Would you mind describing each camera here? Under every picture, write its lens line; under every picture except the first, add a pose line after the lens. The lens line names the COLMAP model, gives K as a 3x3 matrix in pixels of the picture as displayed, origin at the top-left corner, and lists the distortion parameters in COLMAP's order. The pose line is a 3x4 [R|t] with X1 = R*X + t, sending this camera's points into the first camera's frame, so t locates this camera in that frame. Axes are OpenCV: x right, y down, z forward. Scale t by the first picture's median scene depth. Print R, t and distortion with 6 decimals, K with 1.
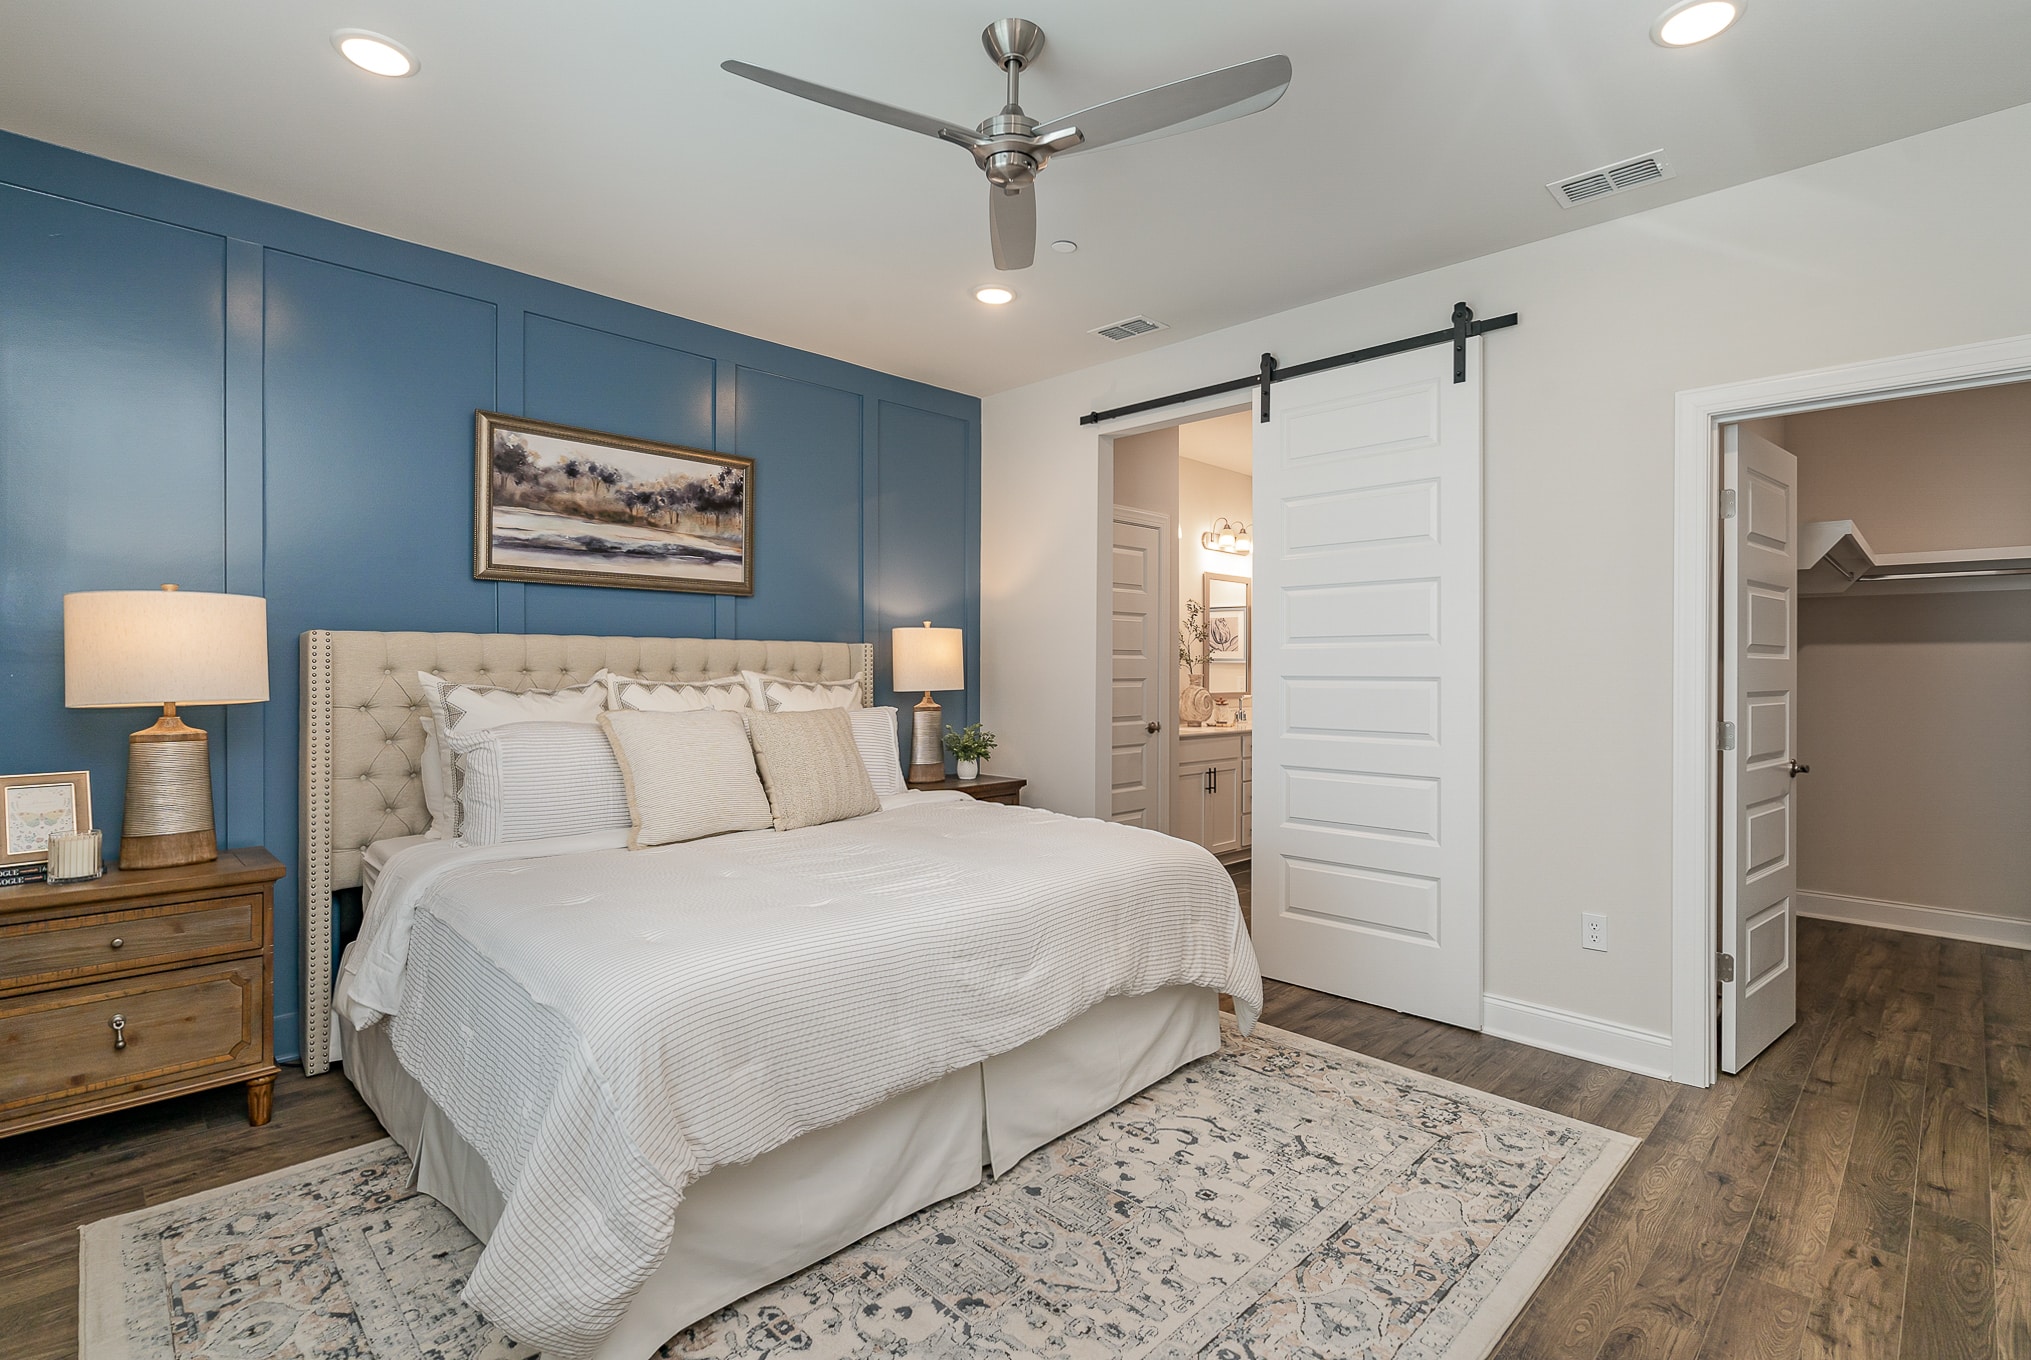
lens RADIAL K [[935.4, 0, 1015.5], [0, 935.4, 680.0], [0, 0, 1]] dist [0.000532, 0.000104]
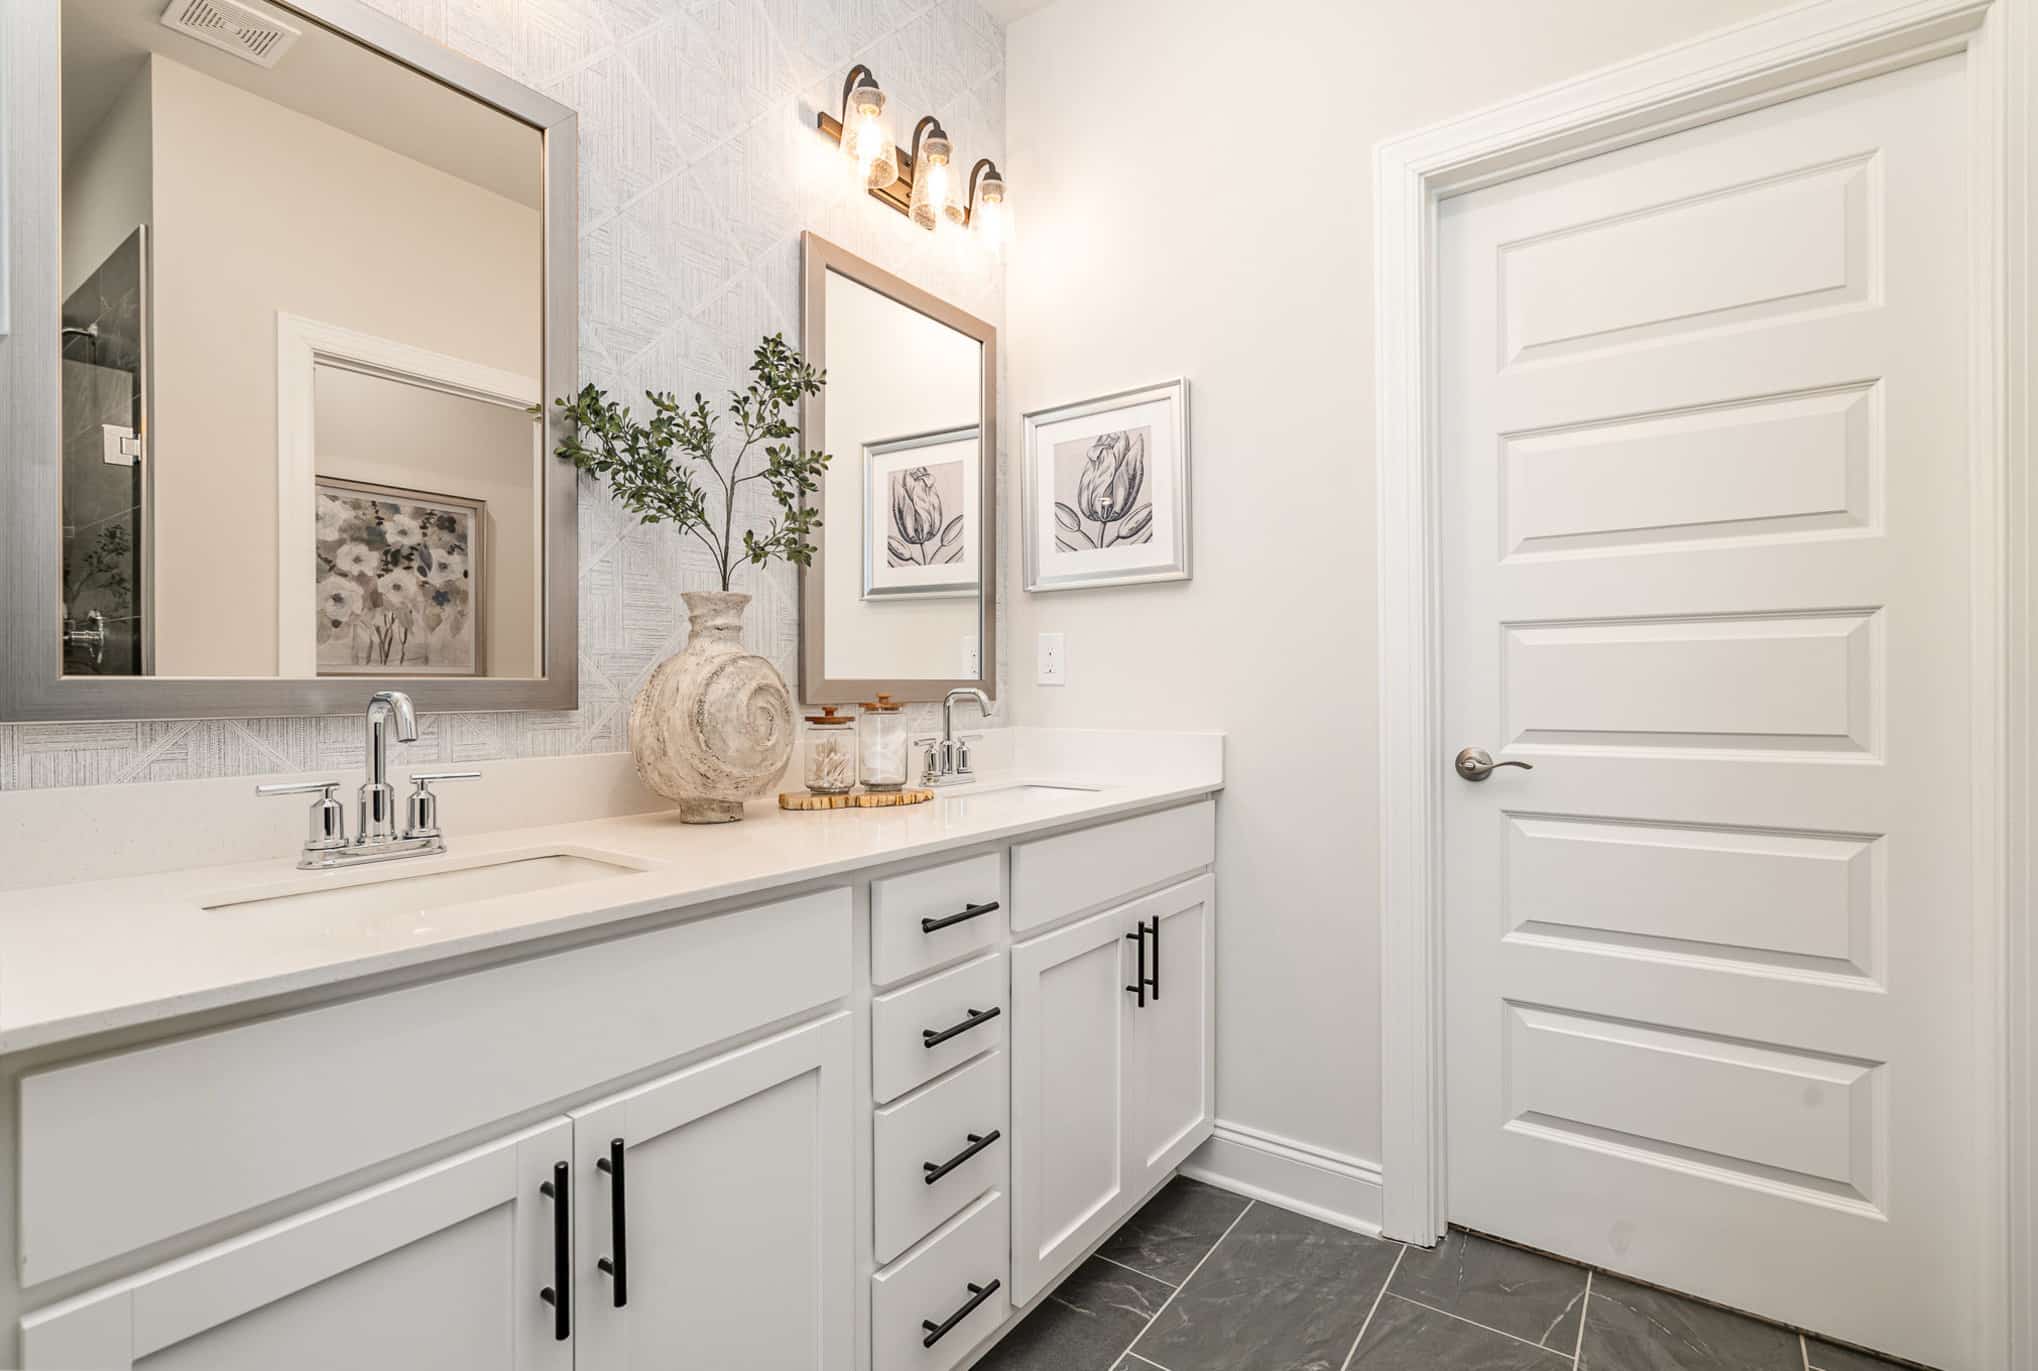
lens RADIAL K [[938.7, 0, 1019.0], [0, 938.7, 685.5], [0, 0, 1]] dist [0.000532, 0.000104]
pose [[0.988132, -0.005278, 0.153516, 0.209417], [0.004958, 0.999985, 0.002465, 0.013398], [-0.153526, -0.001674, 0.988143, 0.674607]]
